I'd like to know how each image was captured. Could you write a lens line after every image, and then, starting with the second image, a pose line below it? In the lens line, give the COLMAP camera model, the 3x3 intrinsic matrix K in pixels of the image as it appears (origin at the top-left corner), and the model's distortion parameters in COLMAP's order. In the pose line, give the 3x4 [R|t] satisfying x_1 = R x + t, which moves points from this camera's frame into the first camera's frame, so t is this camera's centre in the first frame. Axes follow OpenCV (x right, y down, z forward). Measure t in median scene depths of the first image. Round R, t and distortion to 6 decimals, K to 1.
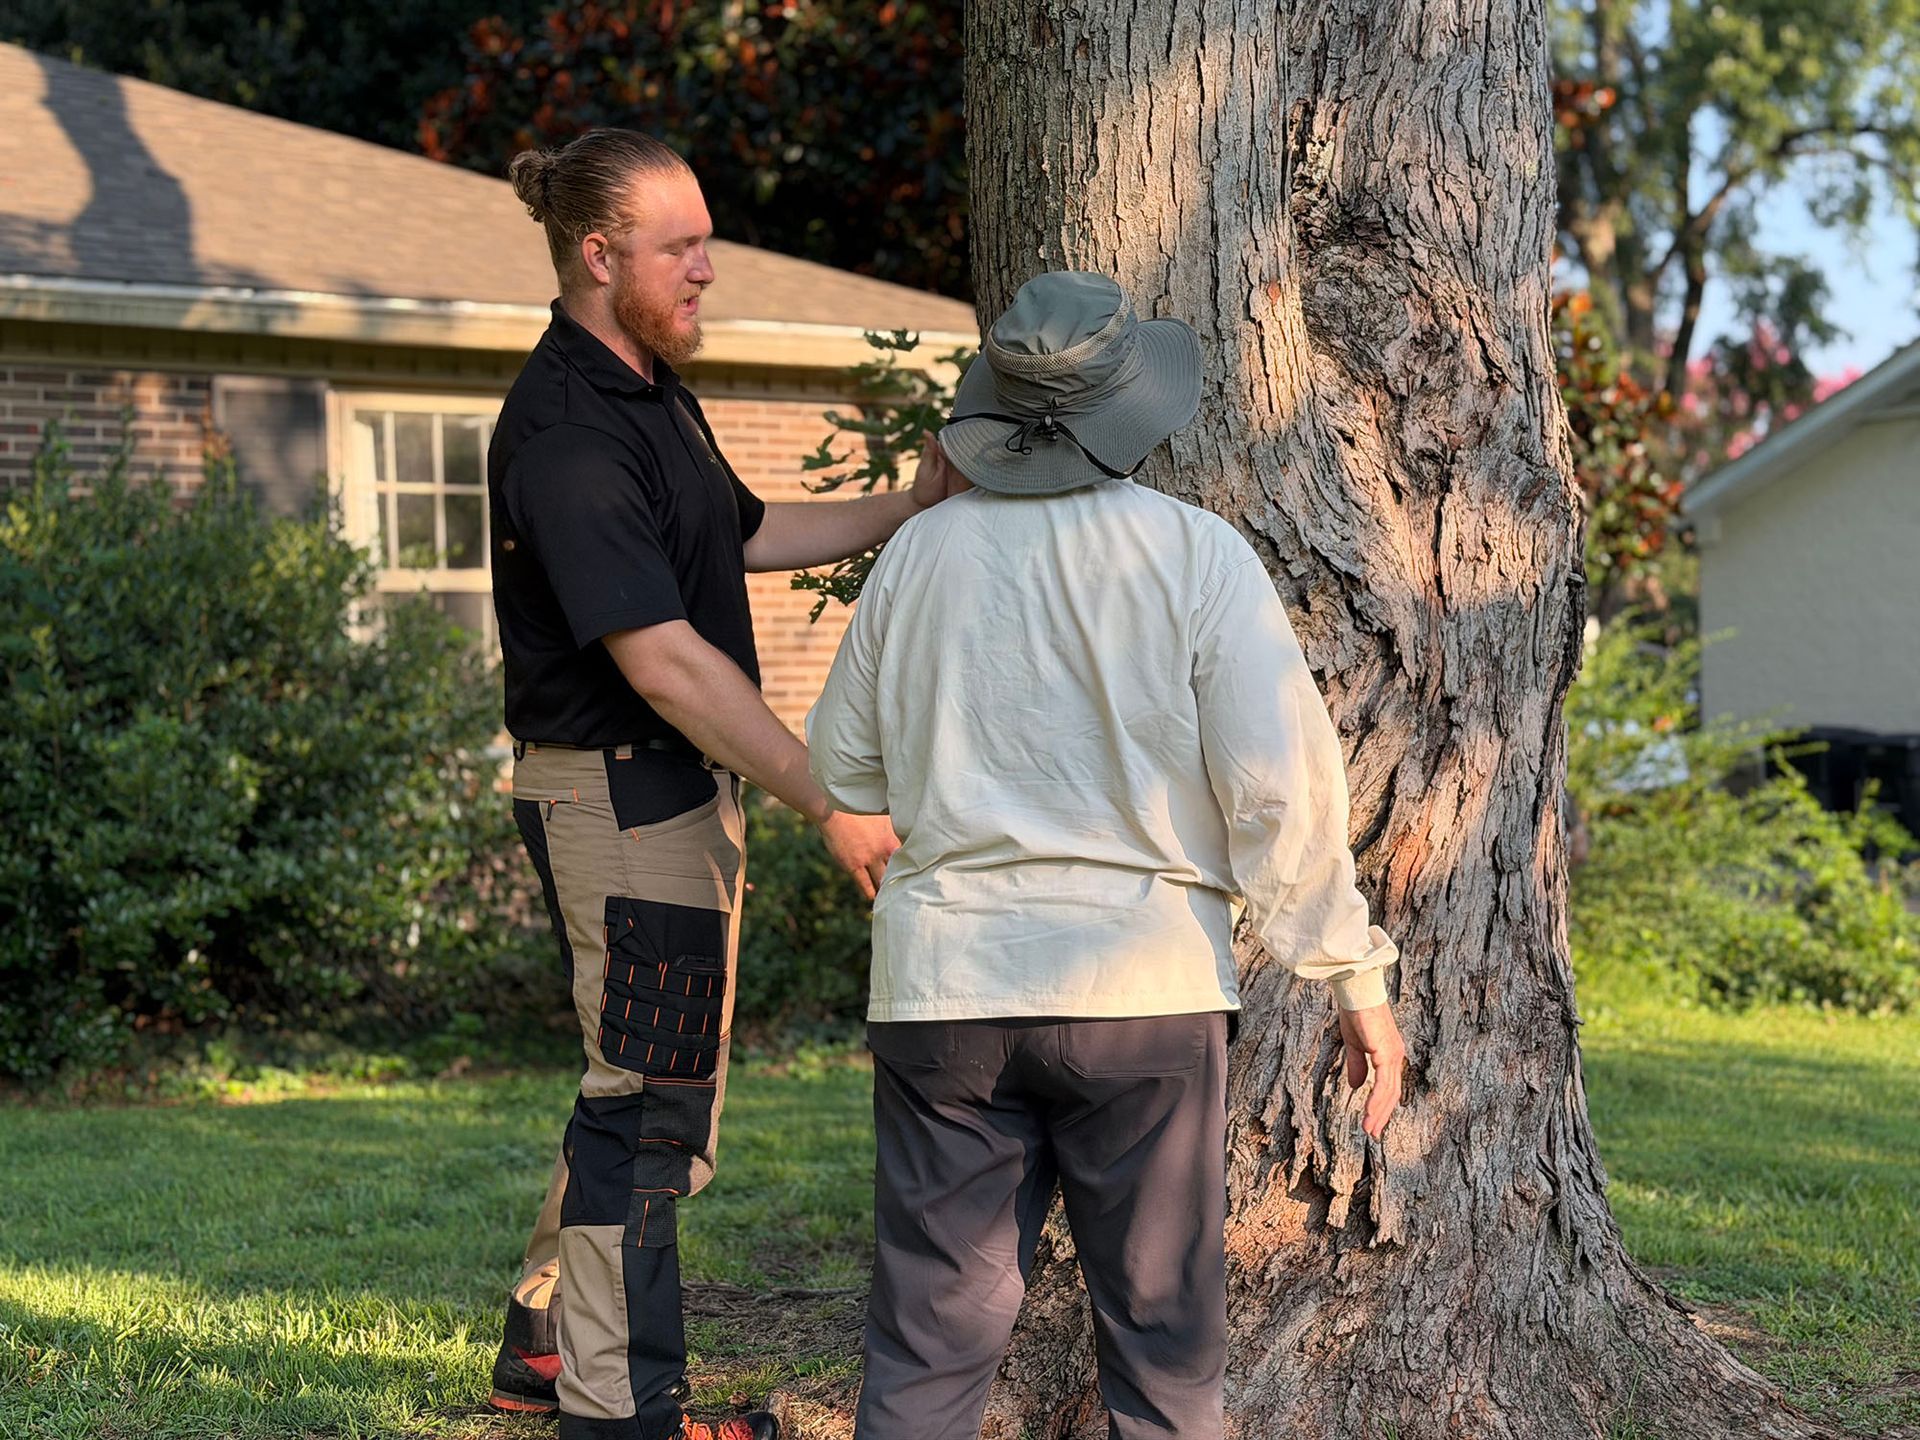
lens RADIAL K [[2686.2, 0, 995.1], [0, 2686.2, 726.1], [0, 0, 1]] dist [0.177513, -0.329380]
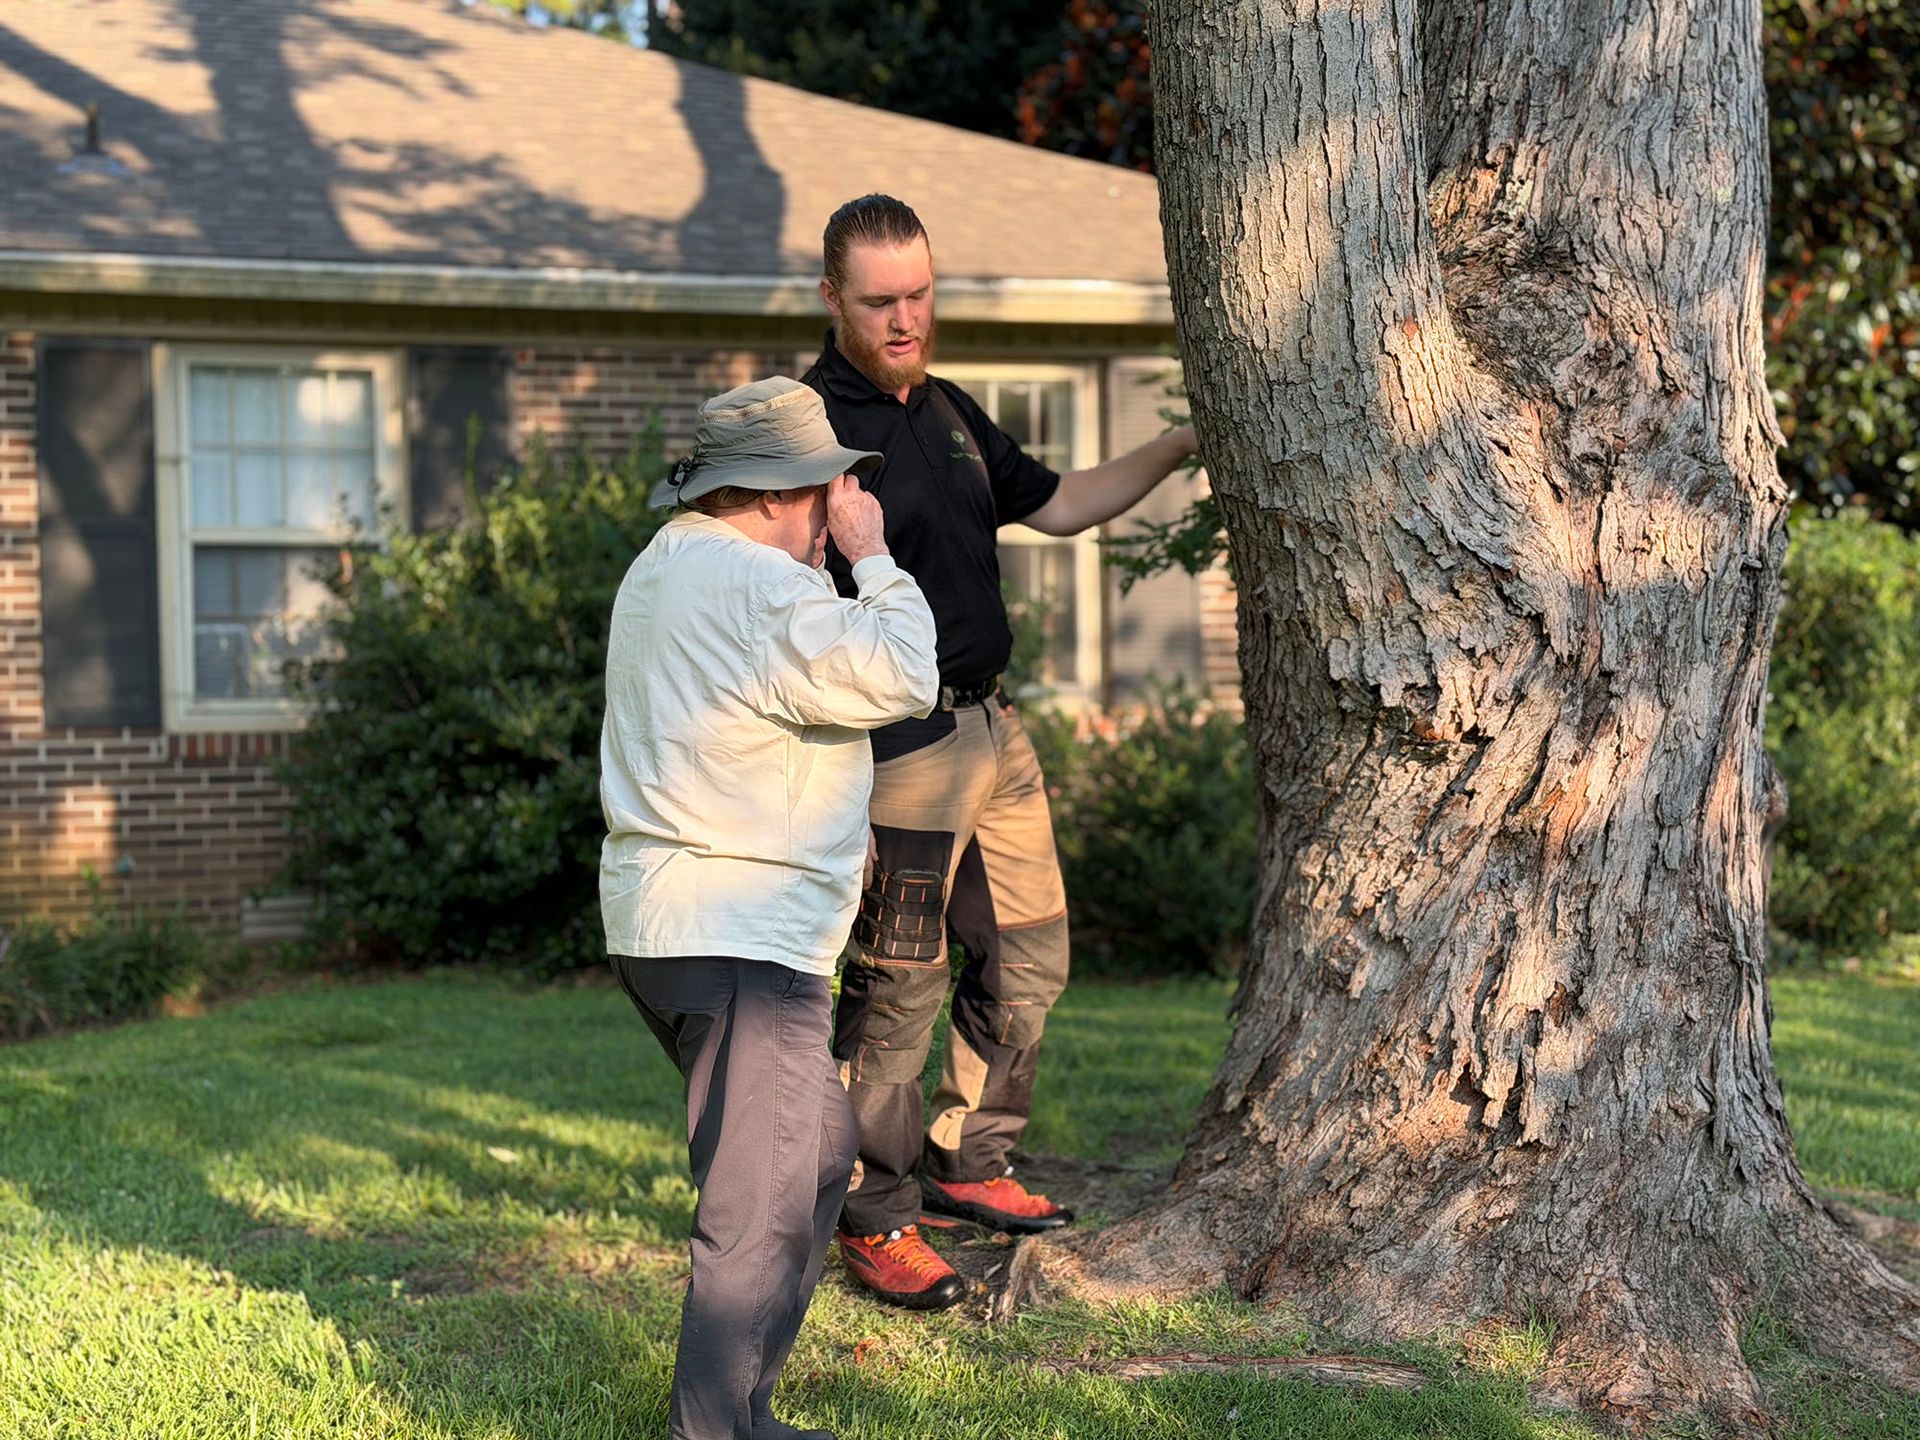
lens RADIAL K [[2686.7, 0, 970.6], [0, 2686.7, 720.4], [0, 0, 1]] dist [0.202321, -0.484468]
pose [[0.966238, 0.016773, -0.257105, 0.198701], [-0.010665, 0.999627, 0.025135, -0.015639], [0.257431, -0.021545, 0.966057, -0.171764]]
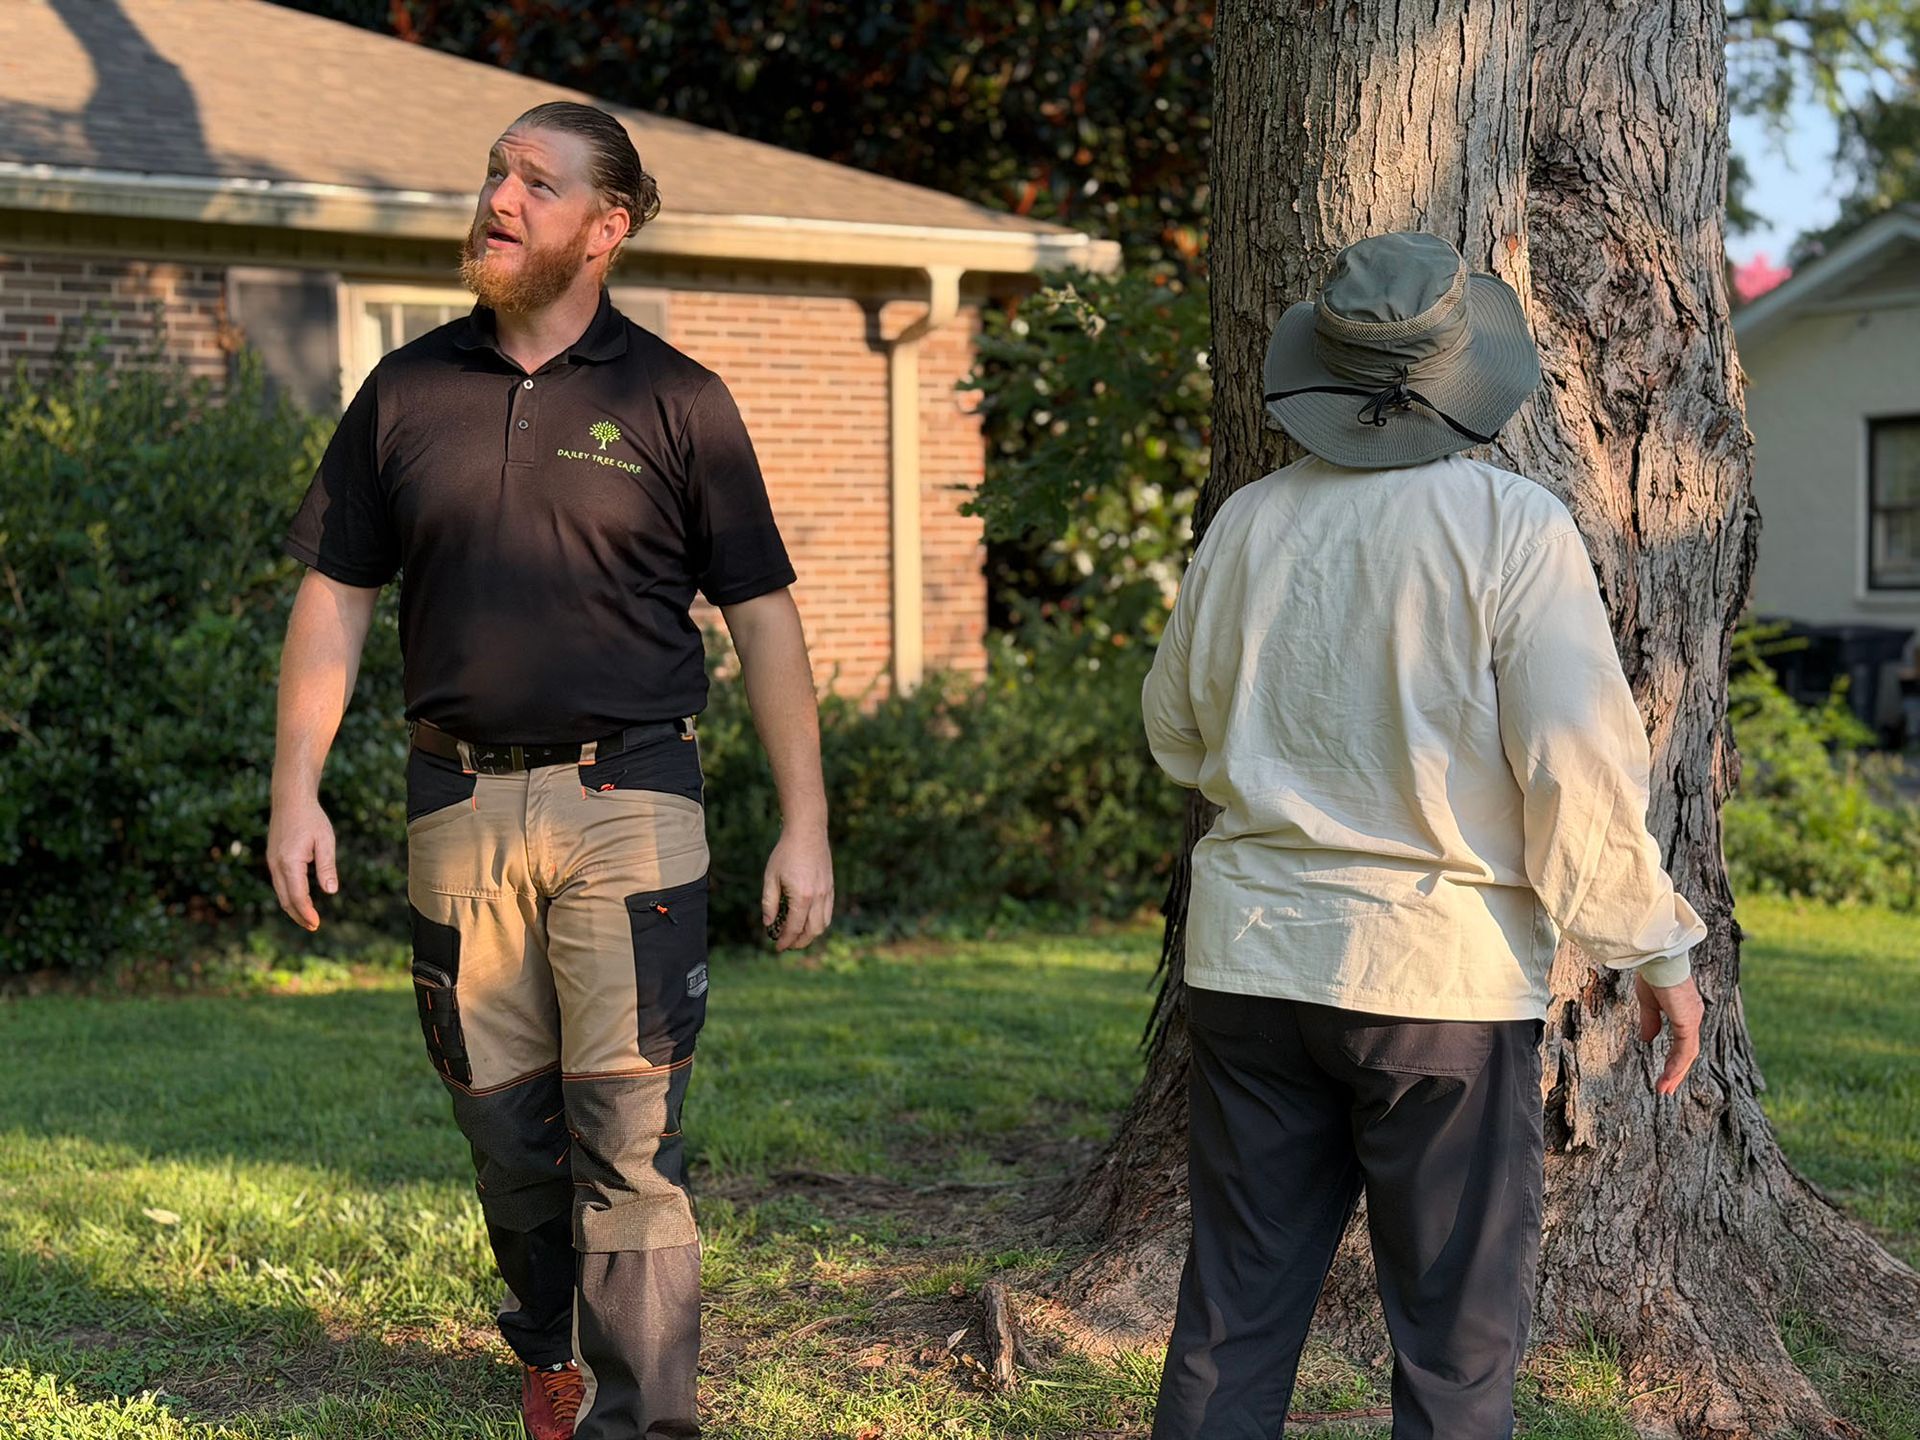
lens RADIAL K [[2686.7, 0, 970.6], [0, 2686.7, 720.4], [0, 0, 1]] dist [0.202321, -0.484468]
pose [[0.999523, 0.004310, 0.030595, -0.121118], [-0.005615, 0.999073, 0.042671, -0.018342], [-0.030383, -0.042822, 0.998621, -0.042848]]
